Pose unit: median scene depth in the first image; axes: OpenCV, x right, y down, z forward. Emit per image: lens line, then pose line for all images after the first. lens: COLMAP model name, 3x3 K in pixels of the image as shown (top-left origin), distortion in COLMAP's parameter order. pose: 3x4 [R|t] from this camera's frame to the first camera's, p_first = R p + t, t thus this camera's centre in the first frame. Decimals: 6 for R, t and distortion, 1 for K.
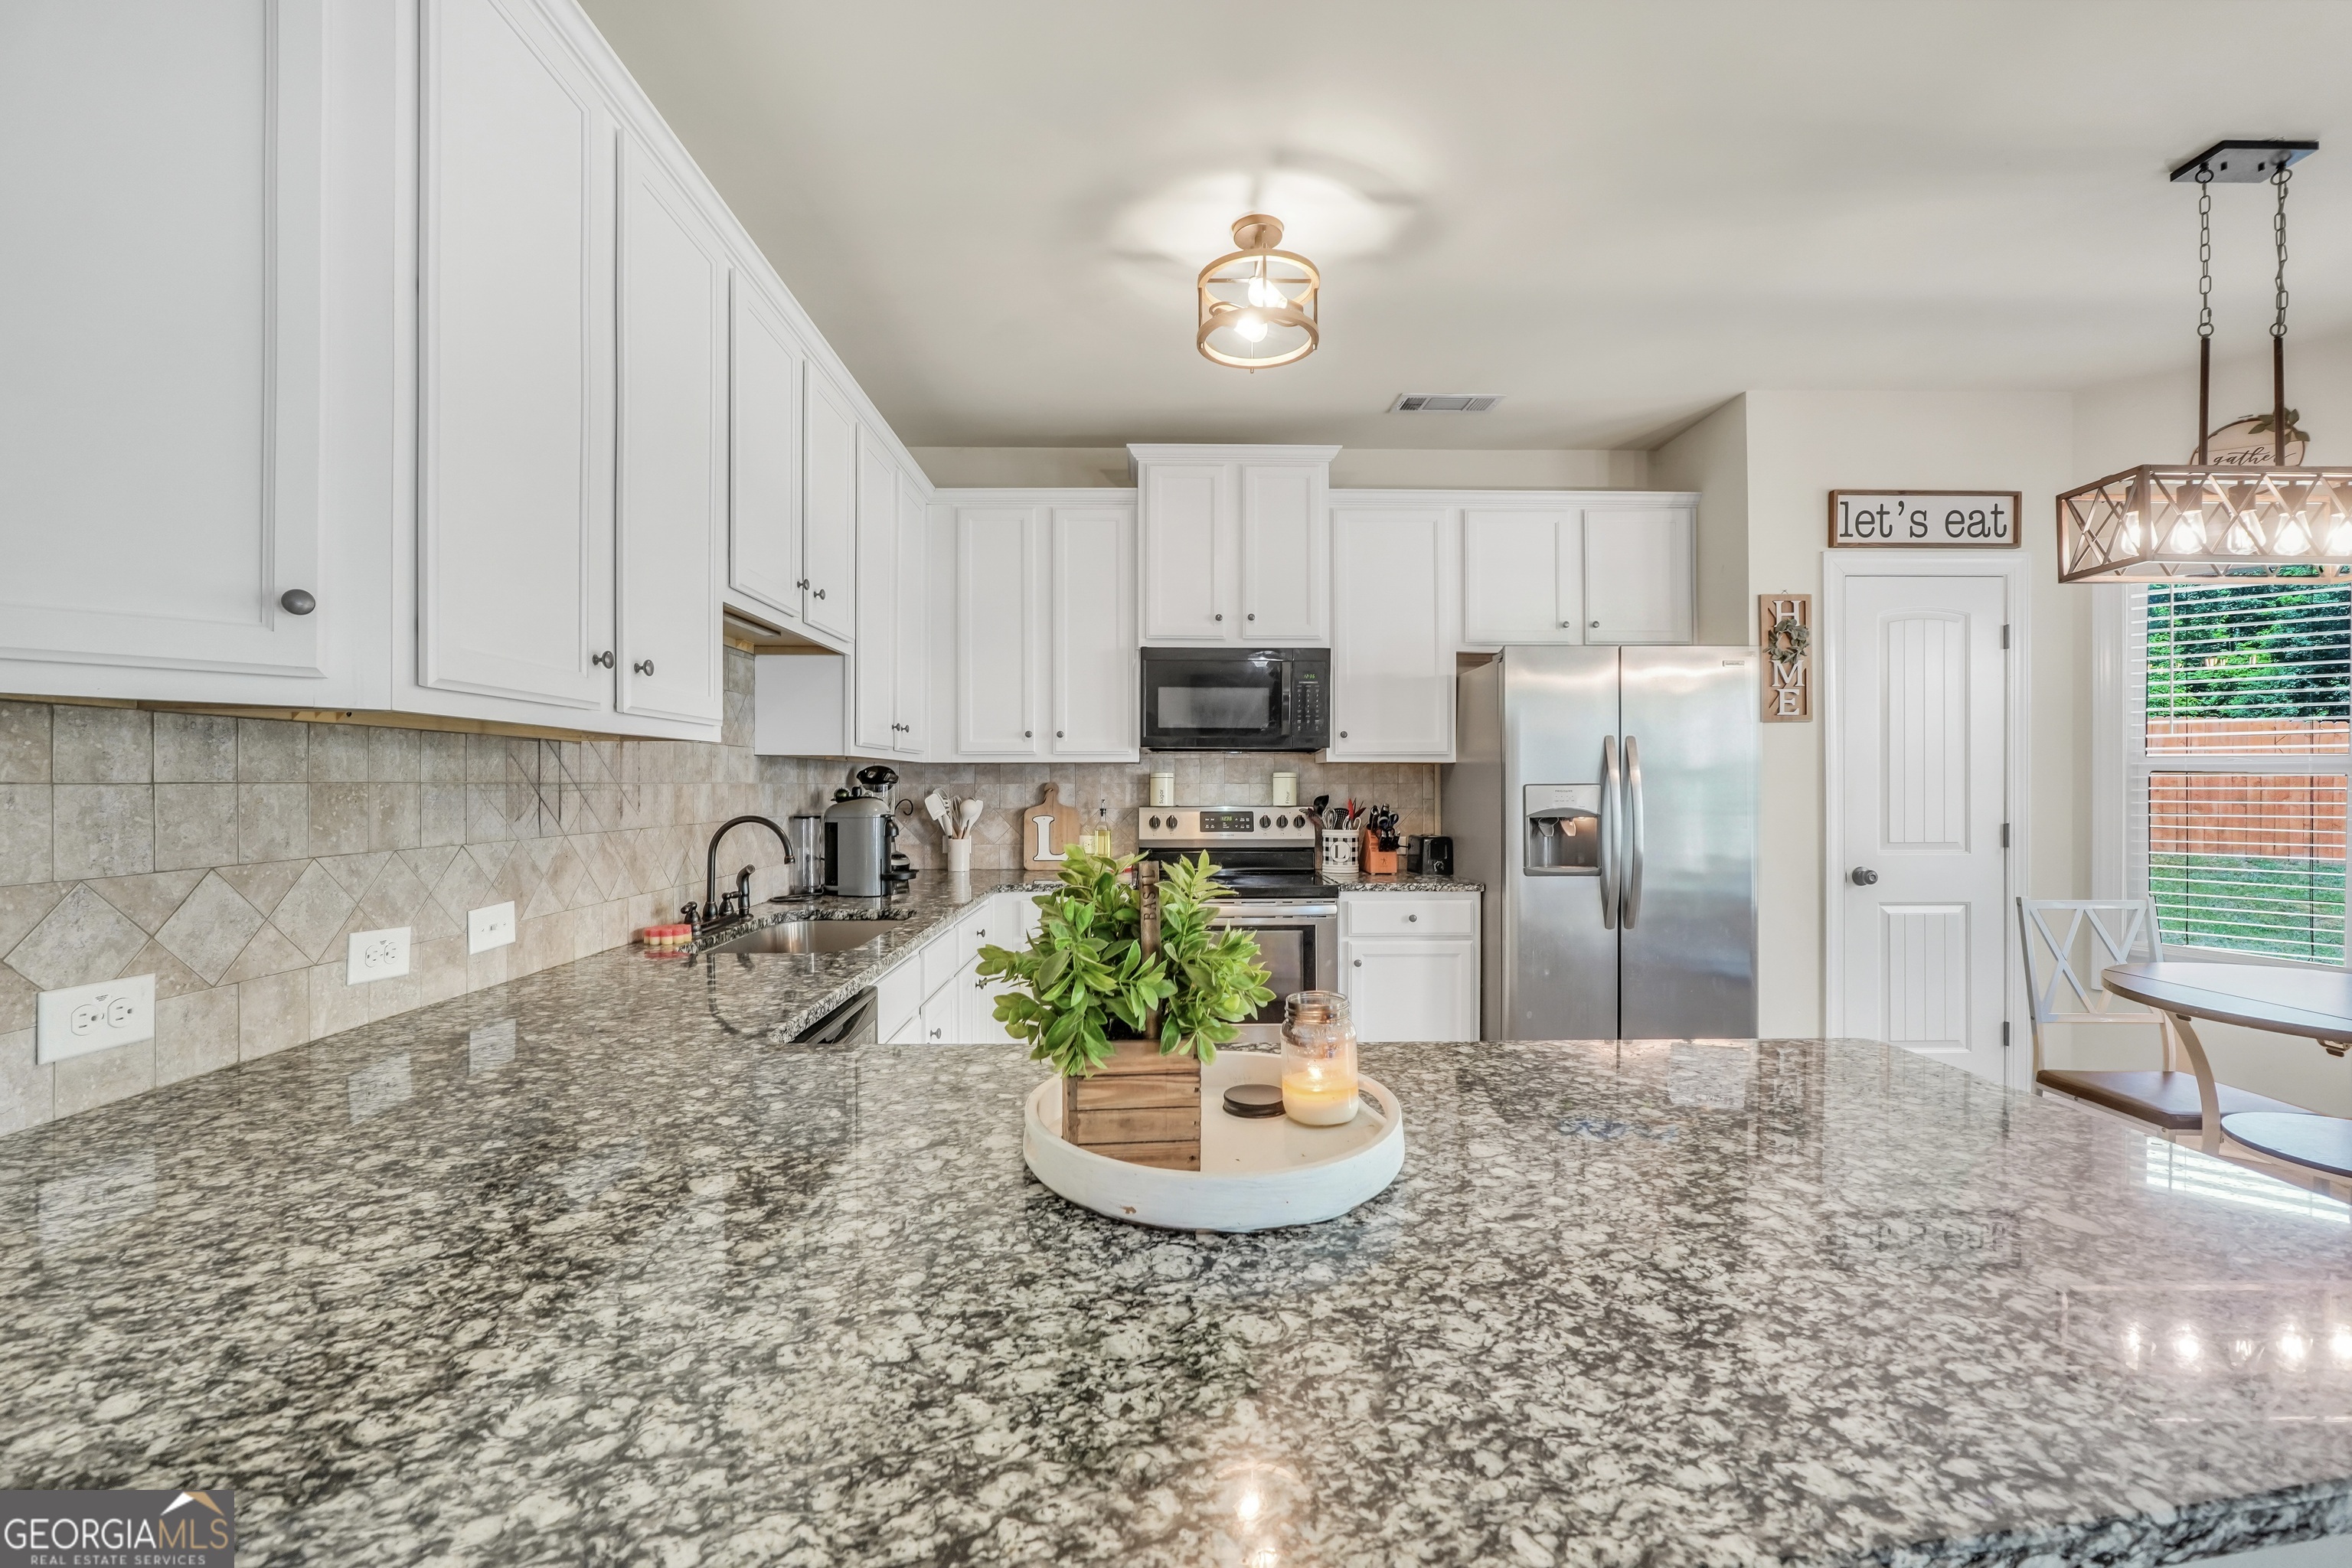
lens RADIAL K [[986.2, 0, 1166.5], [0, 986.2, 782.5], [0, 0, 1]] dist [-0.020547, 0.008130]
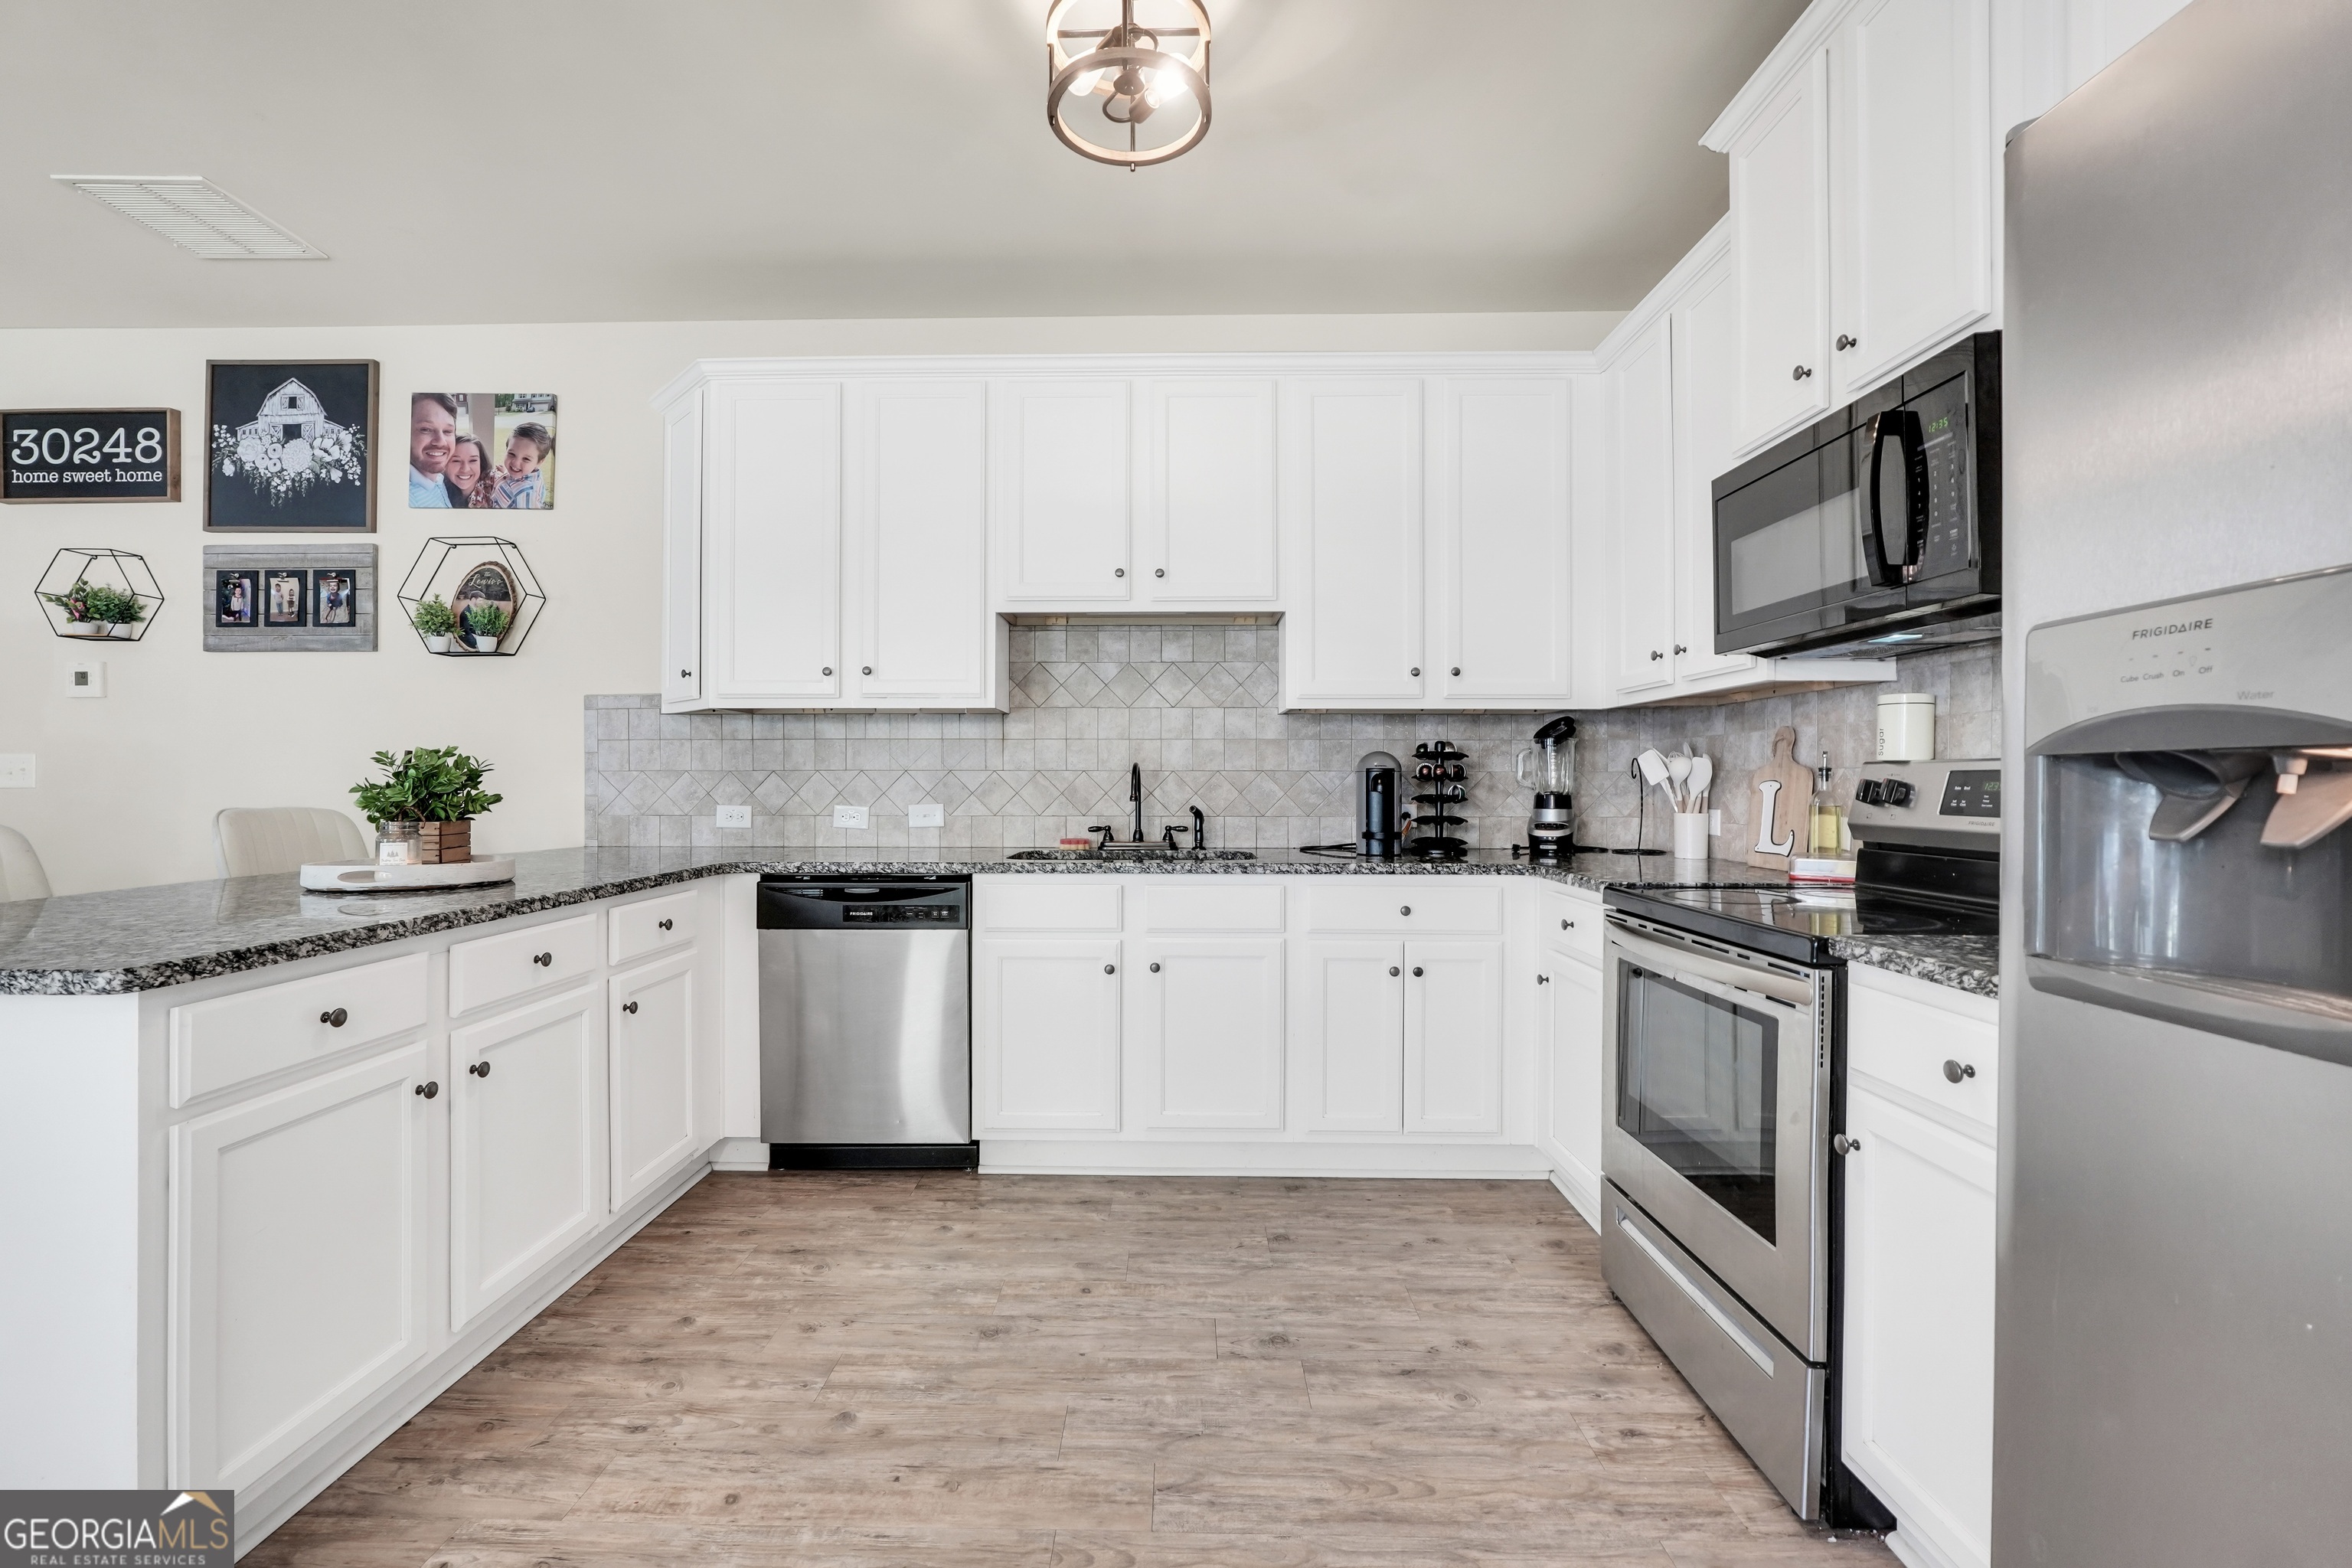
lens RADIAL K [[1001.9, 0, 1165.4], [0, 1001.9, 776.3], [0, 0, 1]] dist [-0.015635, 0.006448]
pose [[-0.038463, -0.005269, -0.999246, 0.556252], [-0.000790, 0.999986, -0.005242, 0.037029], [0.999260, 0.000588, -0.038467, 0.699149]]
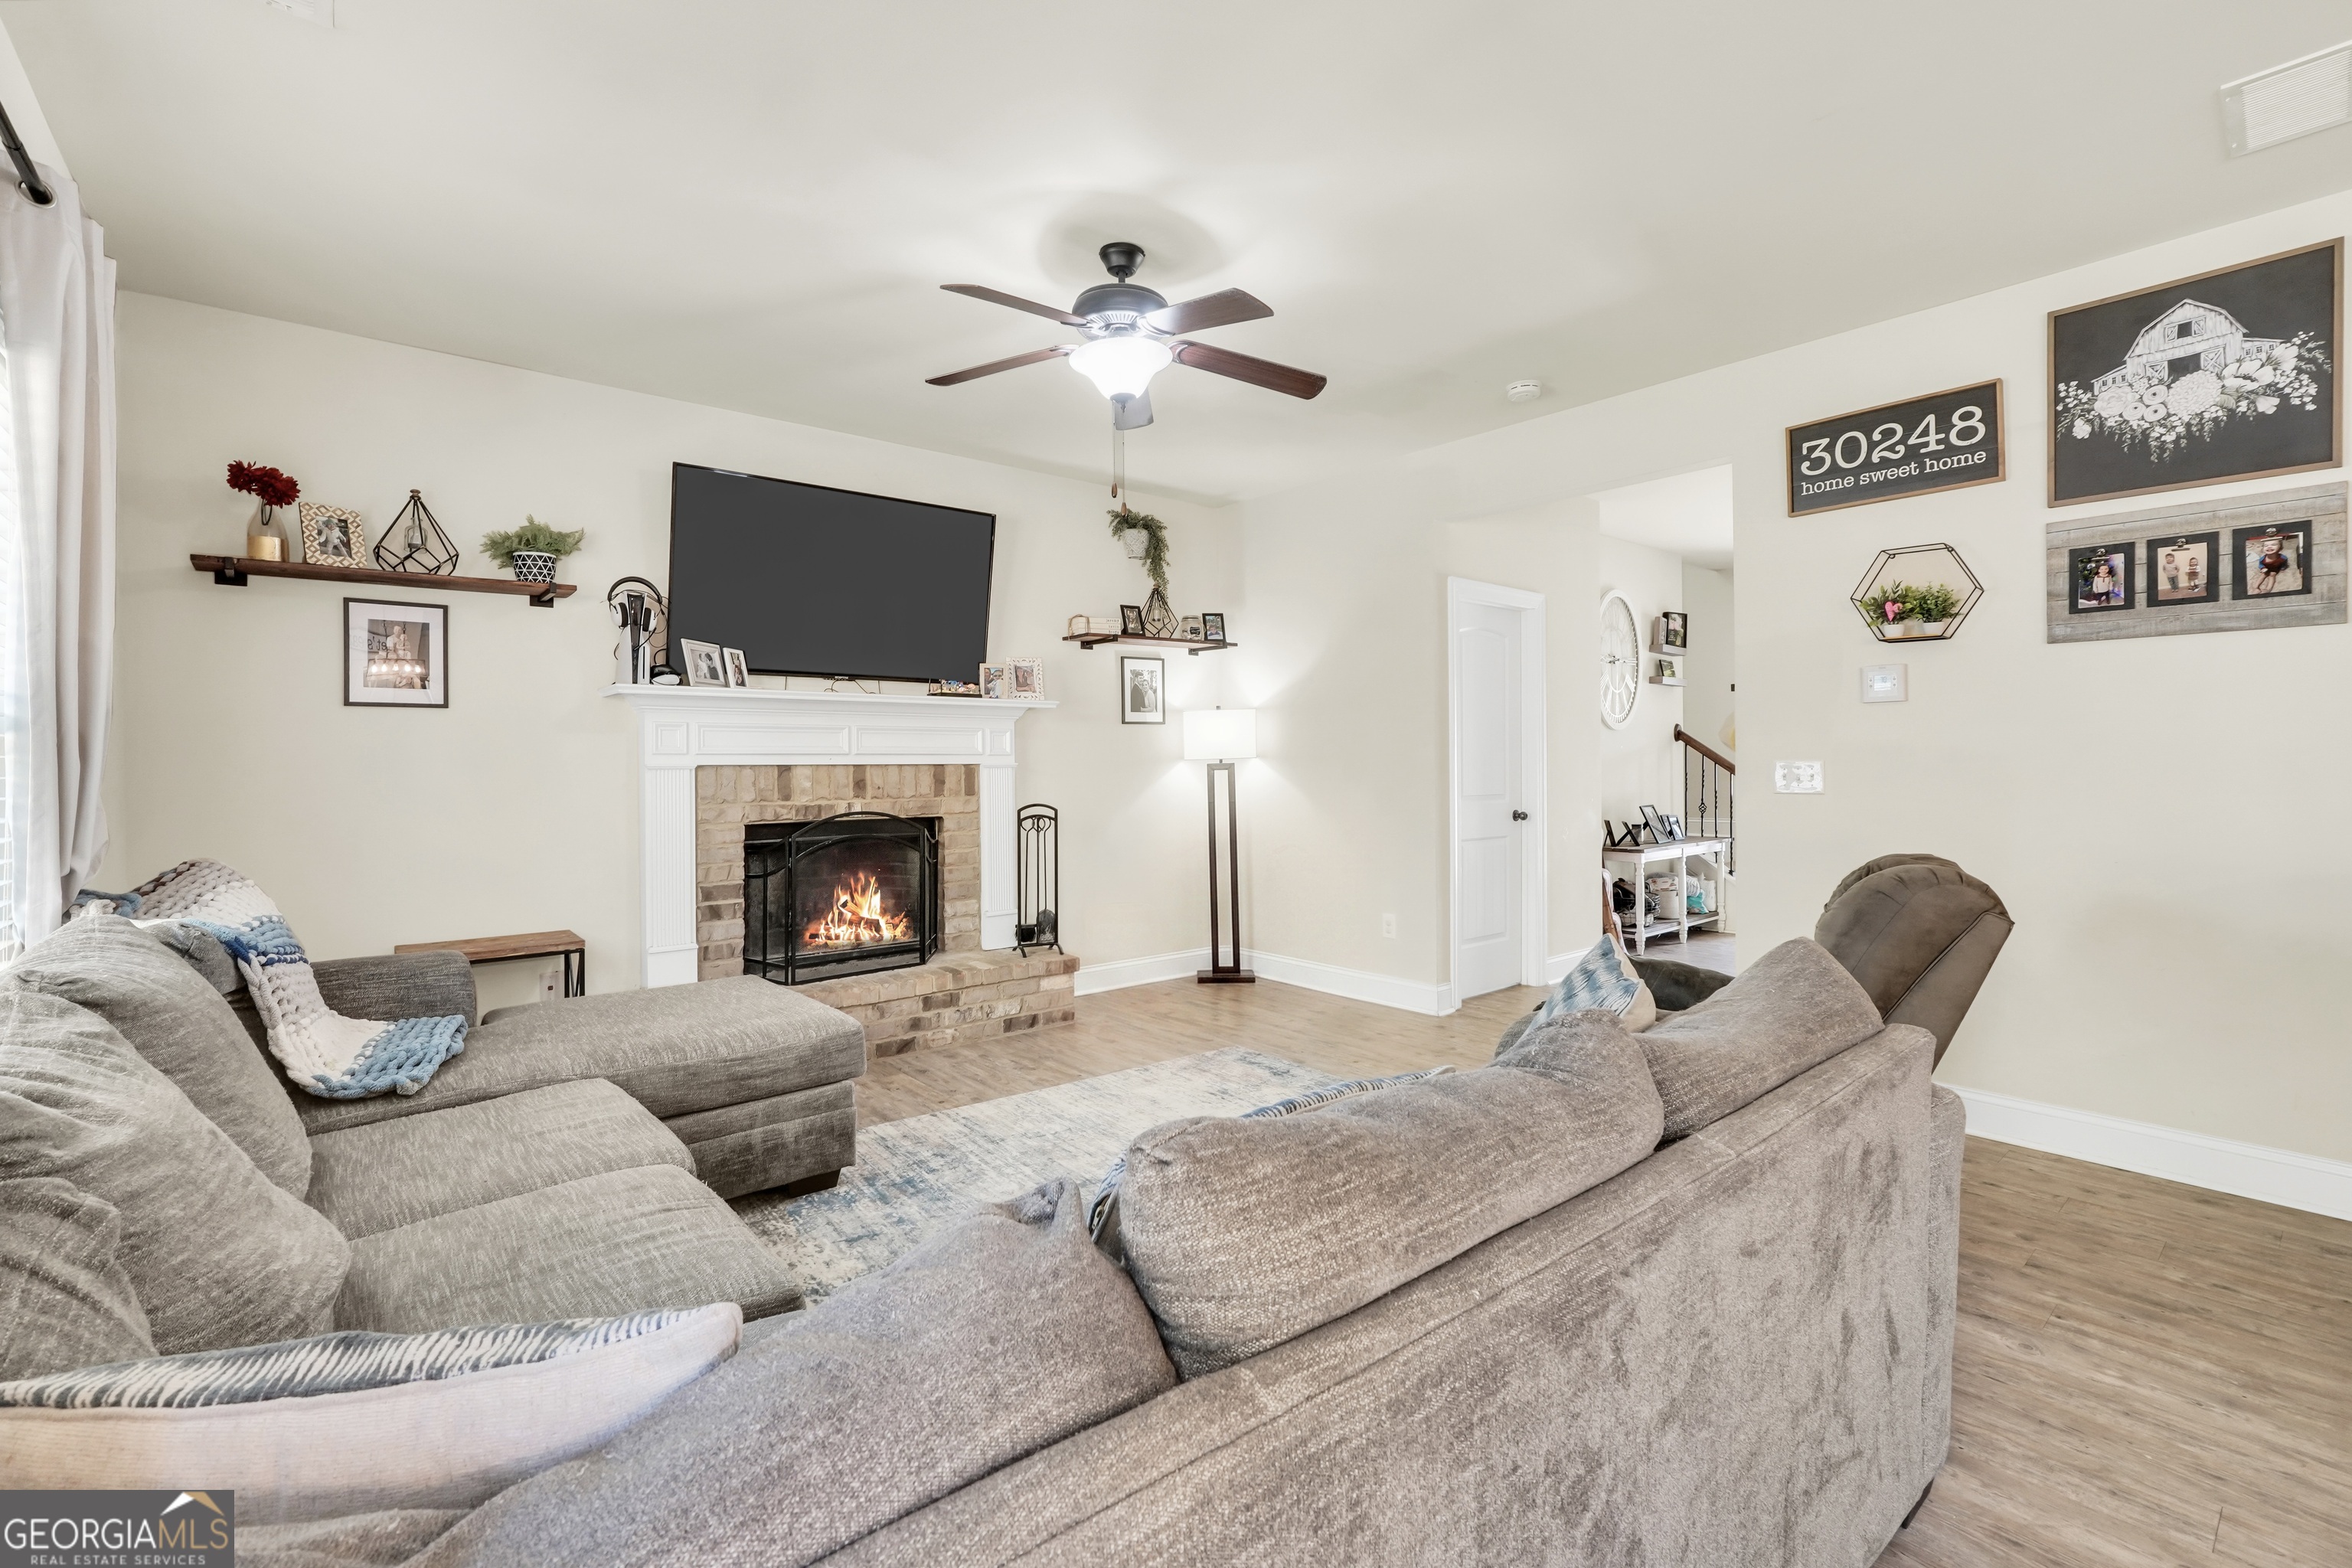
lens RADIAL K [[1032.4, 0, 1172.8], [0, 1032.4, 761.4], [0, 0, 1]] dist [-0.020232, 0.009146]
pose [[-0.775423, 0.005928, -0.631415, 0.751202], [0.006808, 0.999976, 0.001028, 0.008958], [0.631406, -0.003501, -0.775445, -0.007993]]
